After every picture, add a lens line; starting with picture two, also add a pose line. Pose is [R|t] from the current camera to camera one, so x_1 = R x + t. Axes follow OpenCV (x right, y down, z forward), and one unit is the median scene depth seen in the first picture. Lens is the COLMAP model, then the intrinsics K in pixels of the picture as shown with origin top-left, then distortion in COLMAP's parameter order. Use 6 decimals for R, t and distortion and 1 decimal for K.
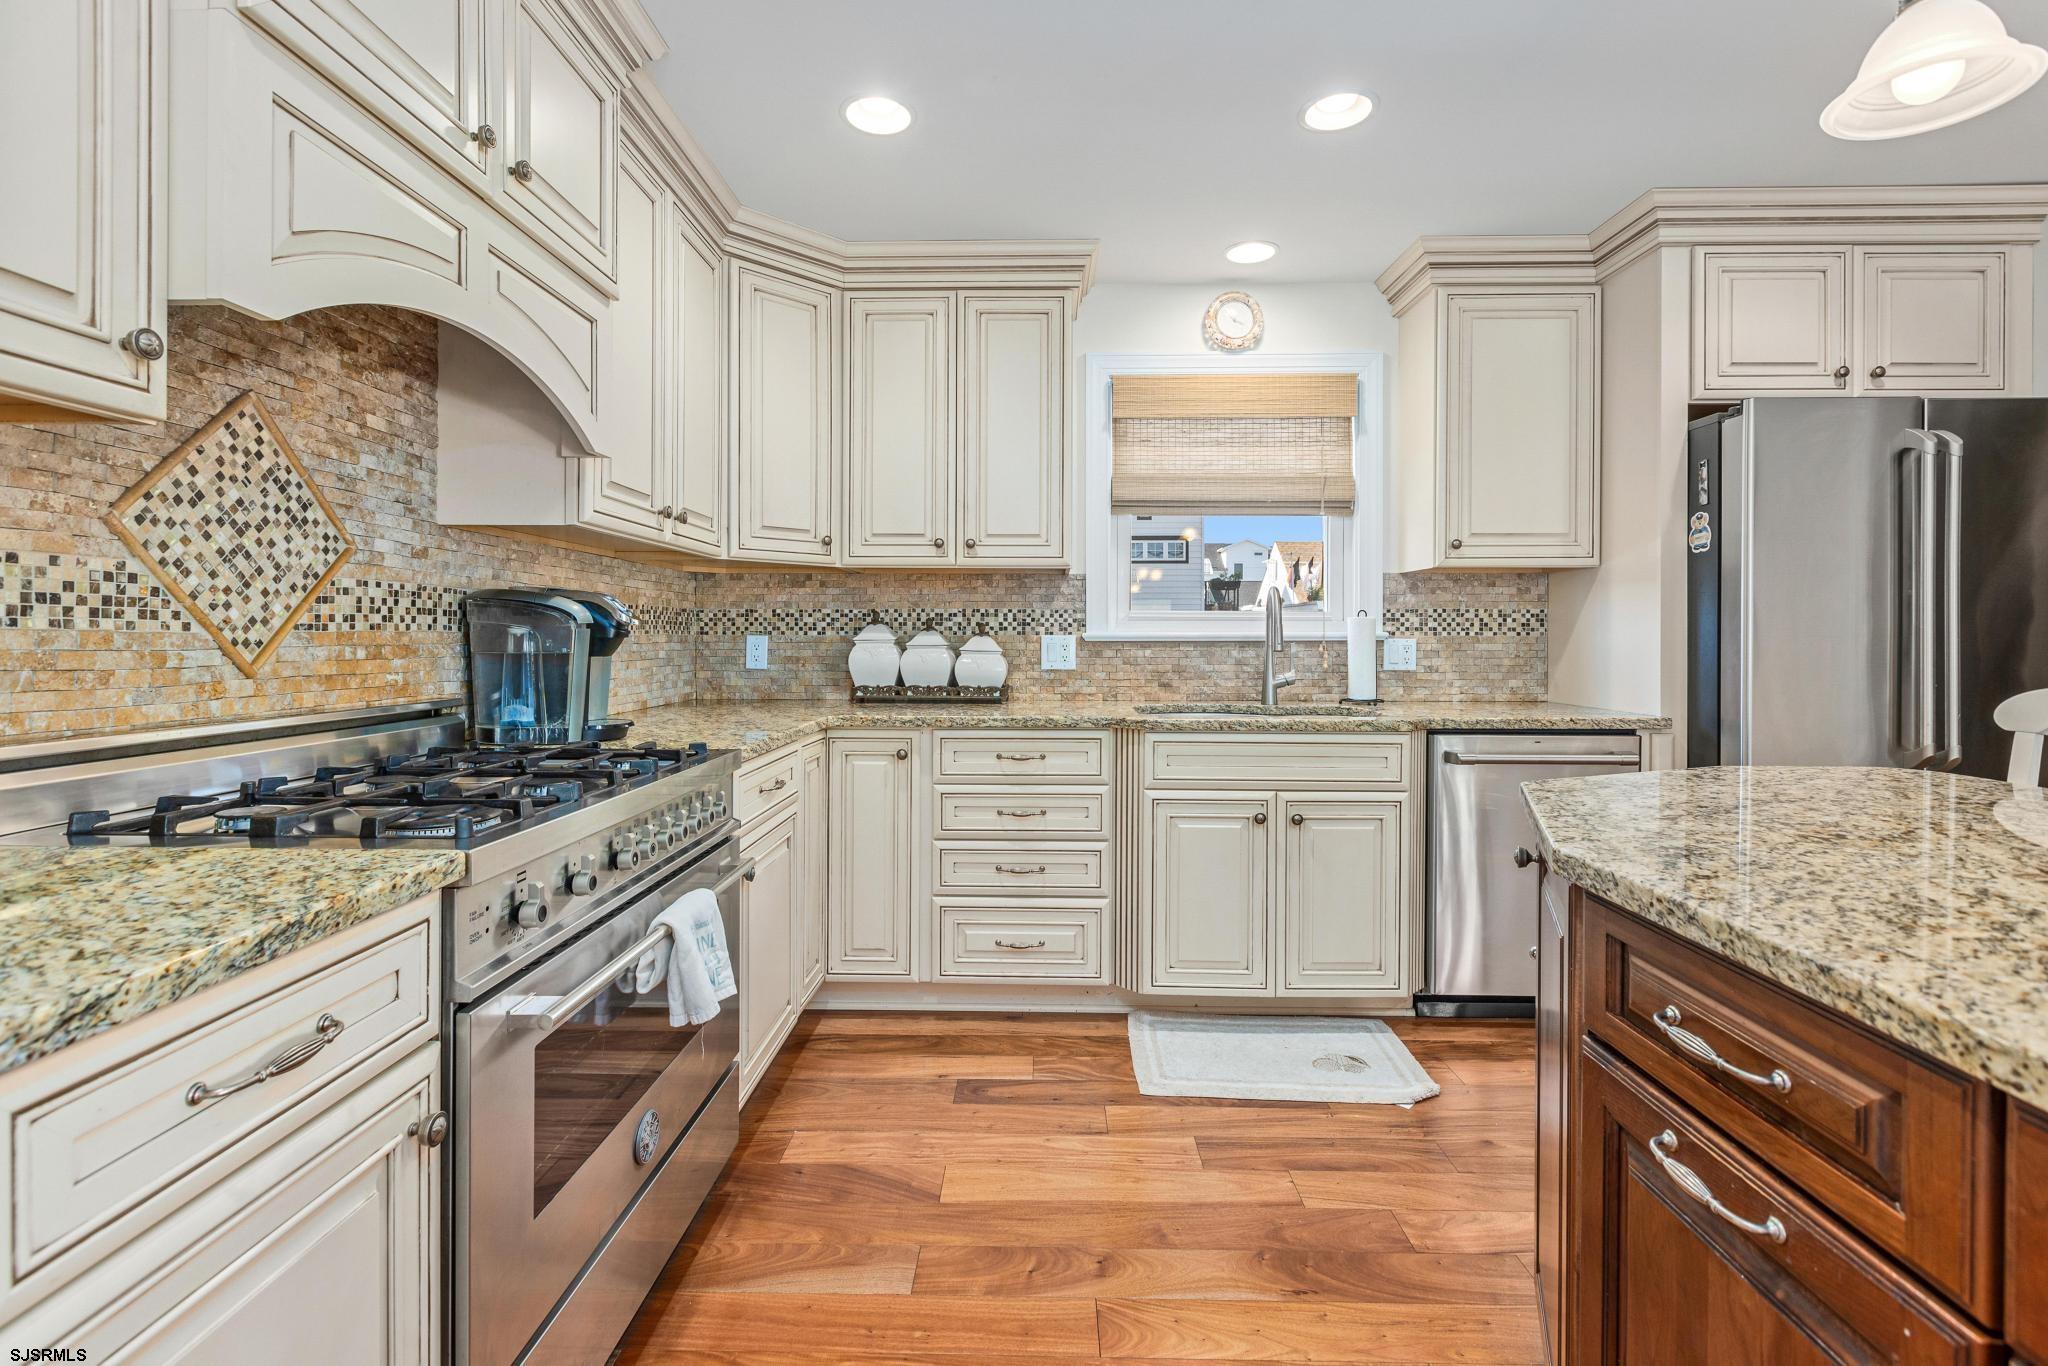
lens RADIAL K [[927.6, 0, 1024.8], [0, 927.6, 637.0], [0, 0, 1]] dist [-0.000259, 0.000003]
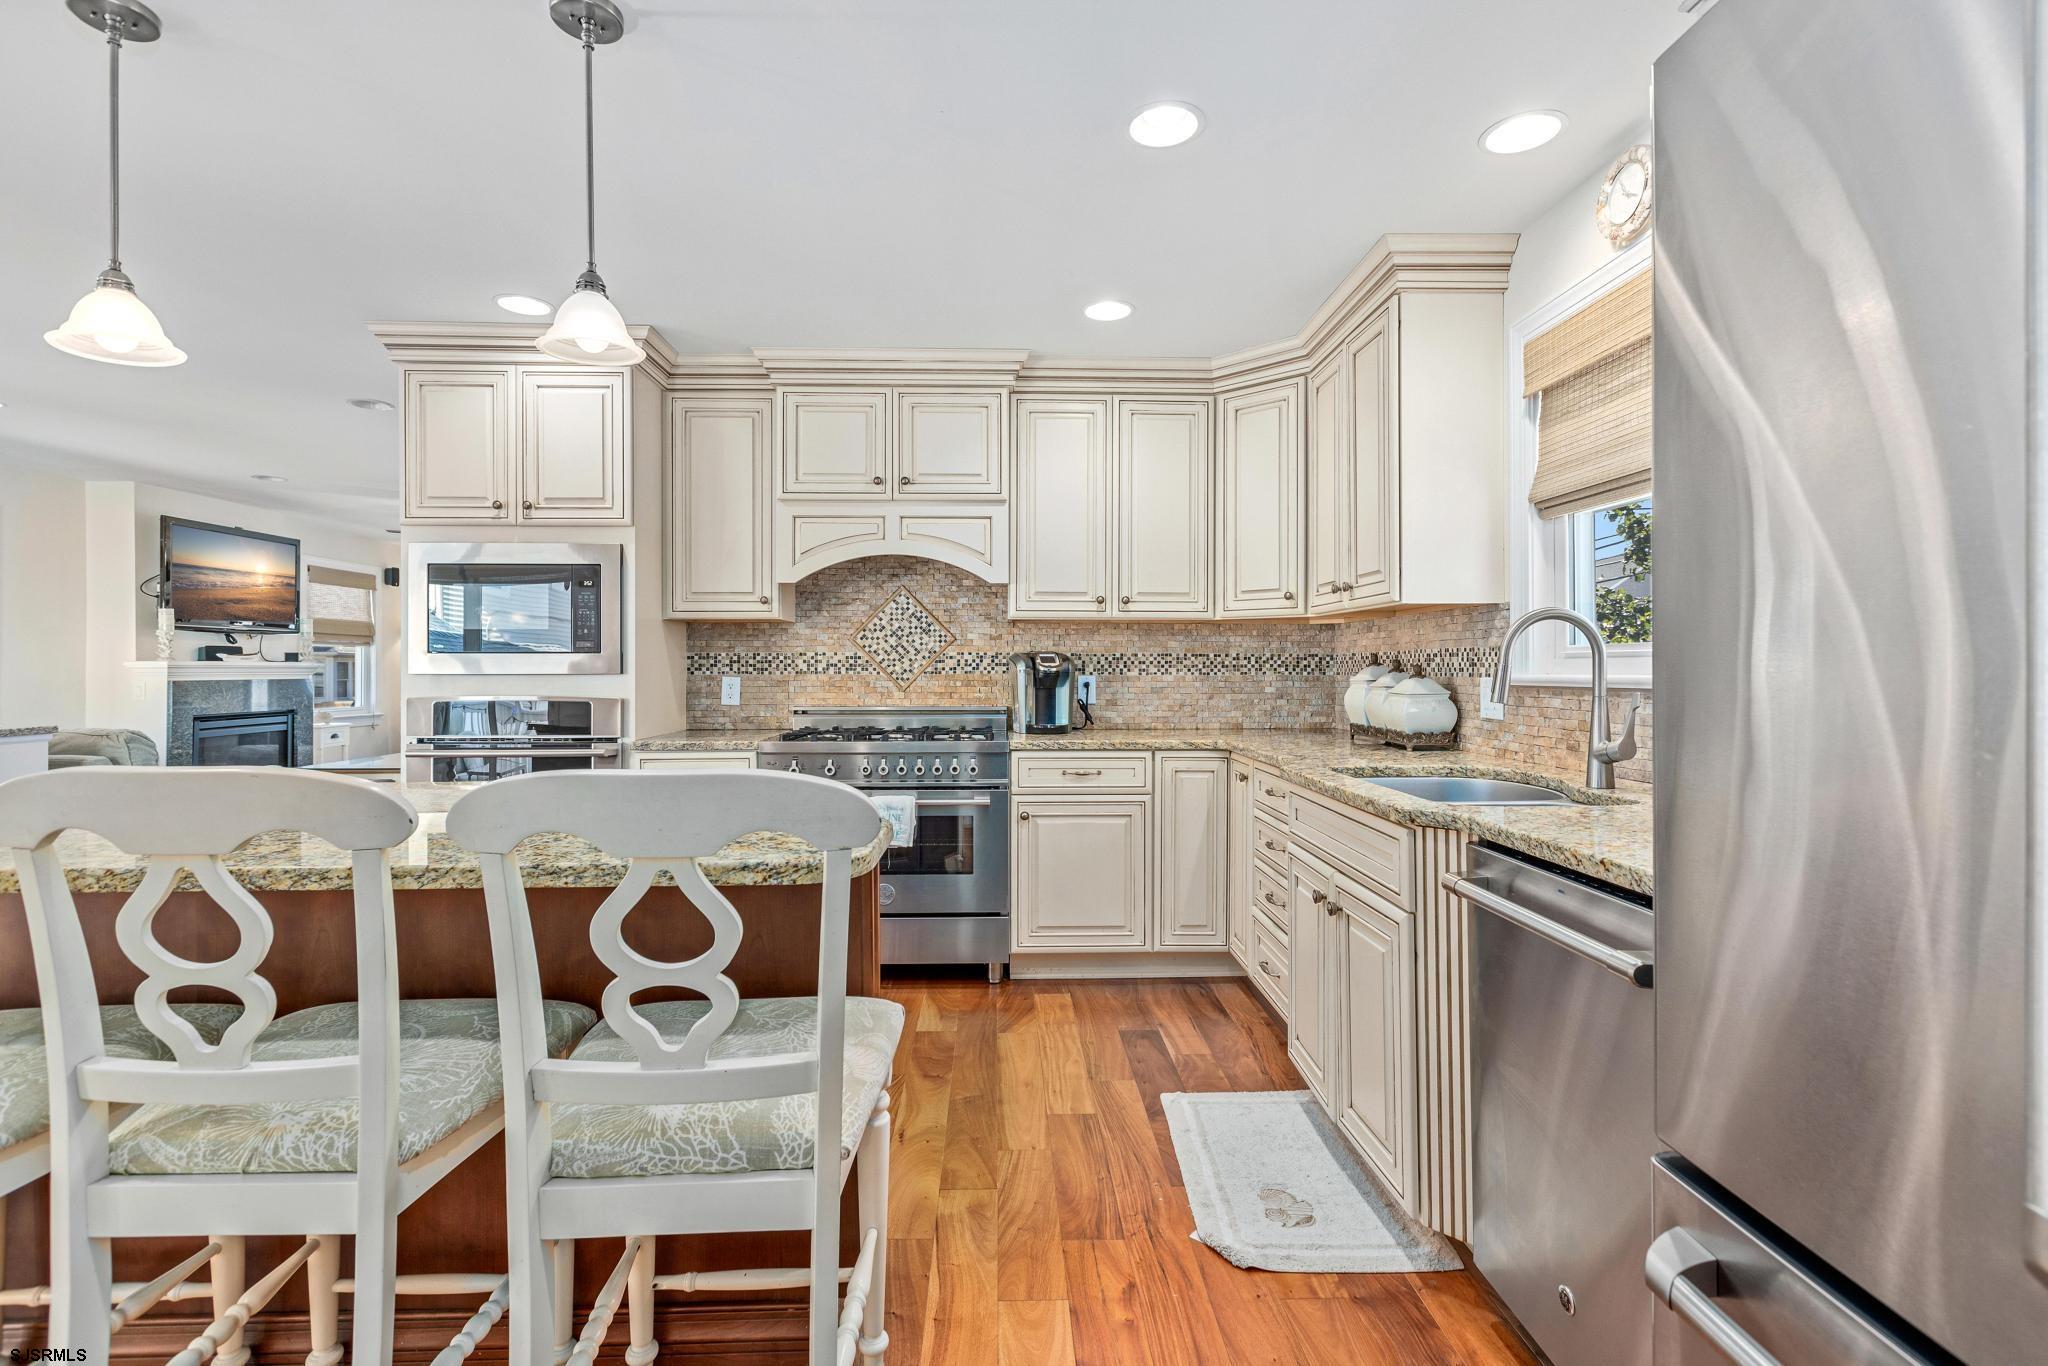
lens RADIAL K [[942.0, 0, 1030.4], [0, 942.0, 667.5], [0, 0, 1]] dist [-0.001907, -0.000648]
pose [[0.053412, -0.003531, -0.998566, 1.048461], [-0.000904, 0.999993, -0.003585, -0.009251], [0.998572, 0.001094, 0.053409, 0.664458]]
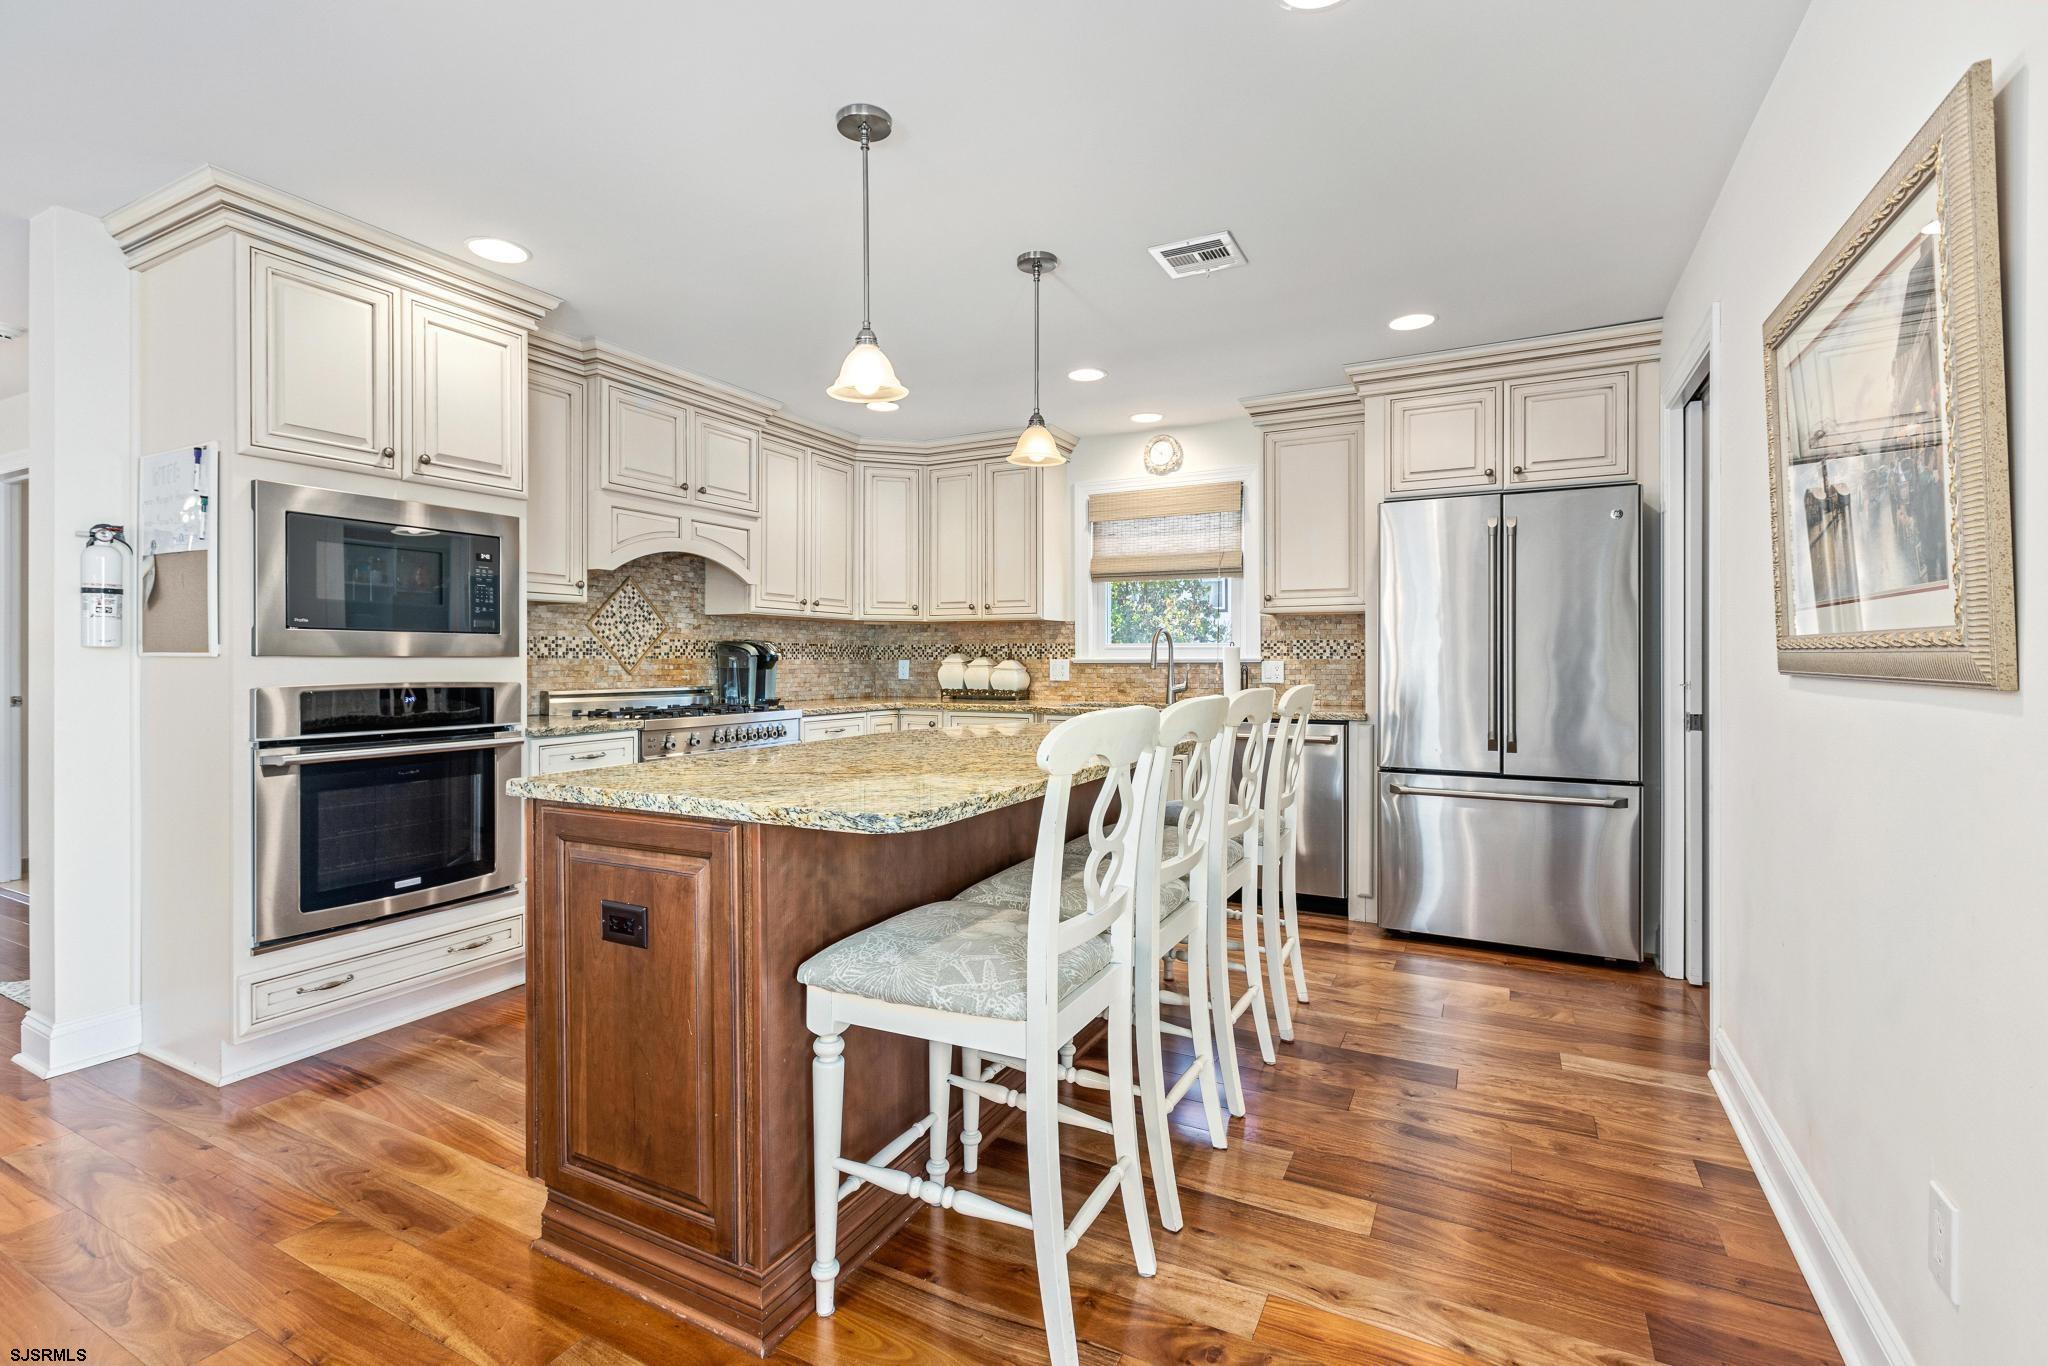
lens RADIAL K [[916.9, 0, 1015.6], [0, 916.9, 660.7], [0, 0, 1]] dist [0.001356, 0.000112]
pose [[0.894580, -0.002422, -0.446901, 0.832937], [0.002018, 0.999997, -0.001381, 0.003174], [0.446903, 0.000333, 0.894583, -0.562168]]
